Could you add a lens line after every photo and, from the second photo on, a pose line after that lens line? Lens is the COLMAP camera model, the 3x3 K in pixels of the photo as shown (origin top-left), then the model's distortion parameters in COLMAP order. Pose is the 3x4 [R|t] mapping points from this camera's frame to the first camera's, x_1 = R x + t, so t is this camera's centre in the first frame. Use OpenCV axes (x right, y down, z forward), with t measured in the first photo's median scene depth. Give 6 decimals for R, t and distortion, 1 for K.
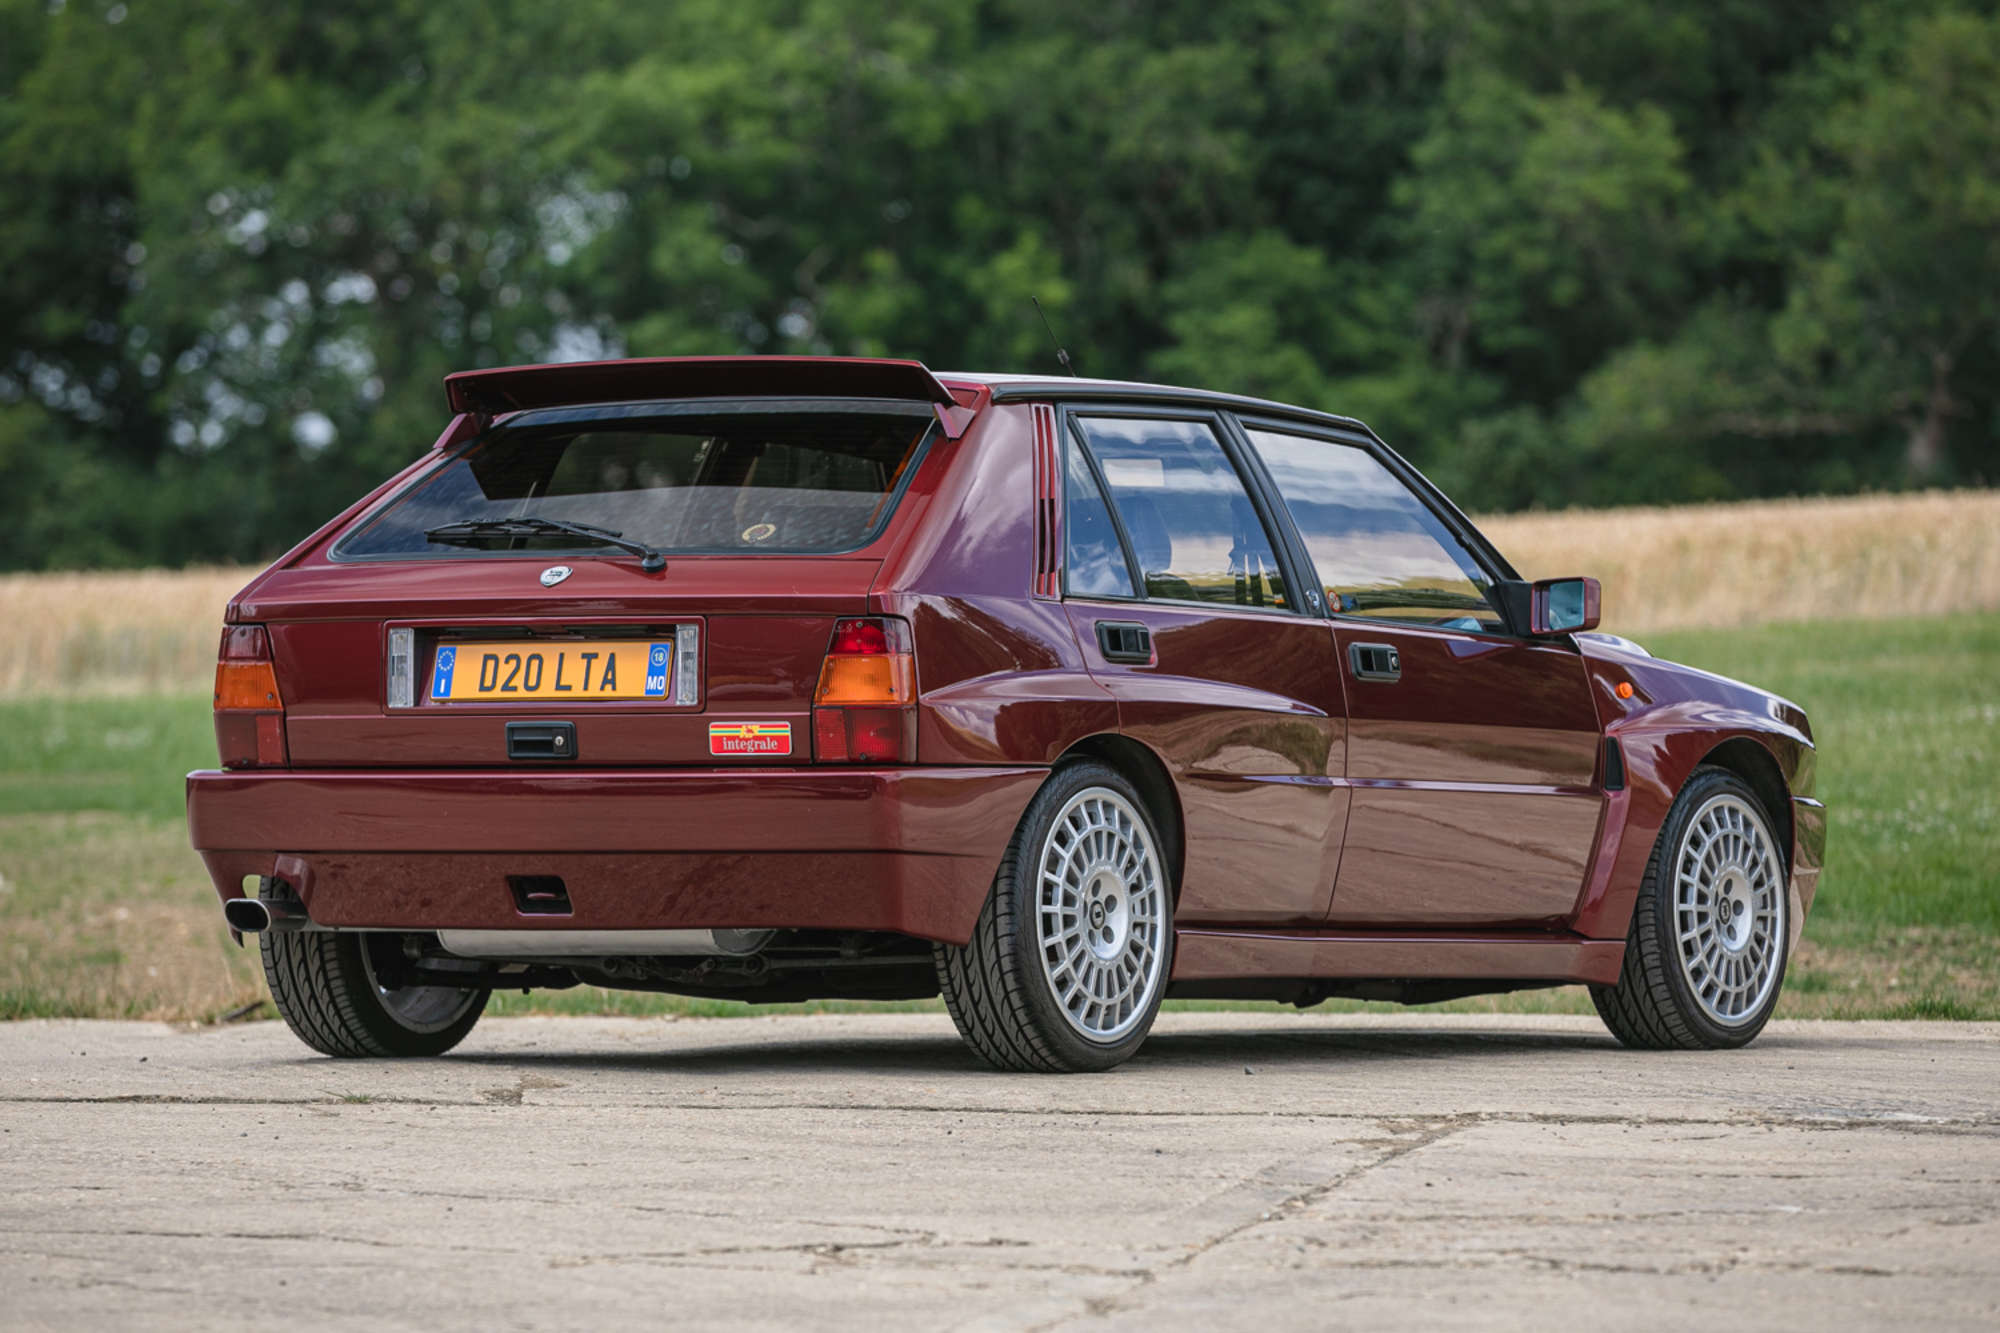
lens RADIAL K [[10074.9, 0, 994.3], [0, 10074.9, 671.3], [0, 0, 1]] dist [0.452769, 0.000000]
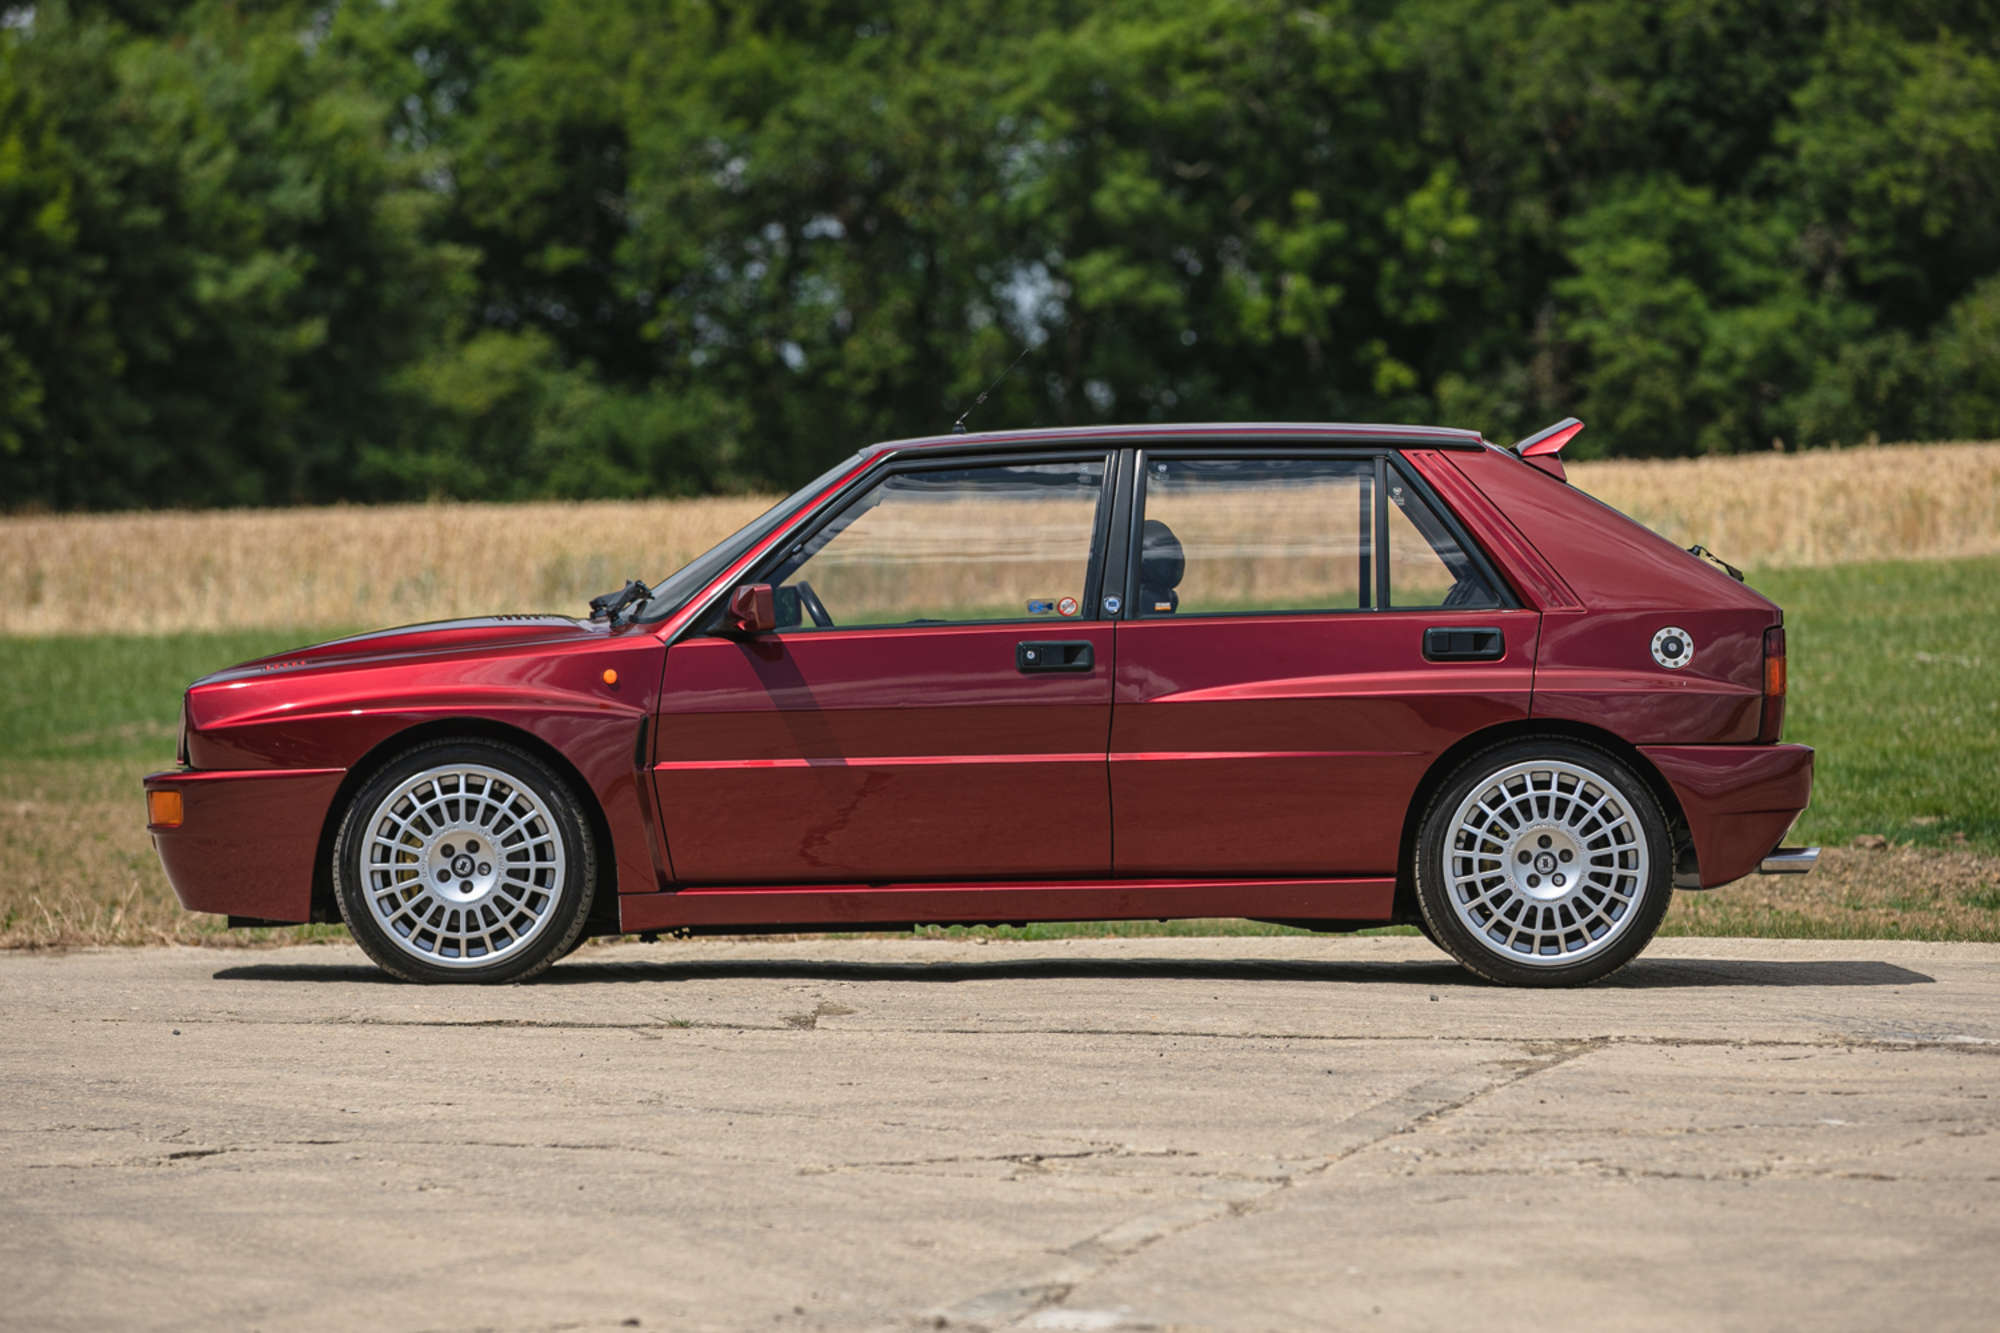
lens RADIAL K [[9418.4, 0, 1000.3], [0, 9418.4, 663.1], [0, 0, 1]] dist [0.105769, 0.000000]
pose [[0.998810, -0.001751, -0.048743, 0.030322], [0.002326, 0.999928, 0.011758, -0.014011], [0.048719, -0.011857, 0.998742, -0.122597]]
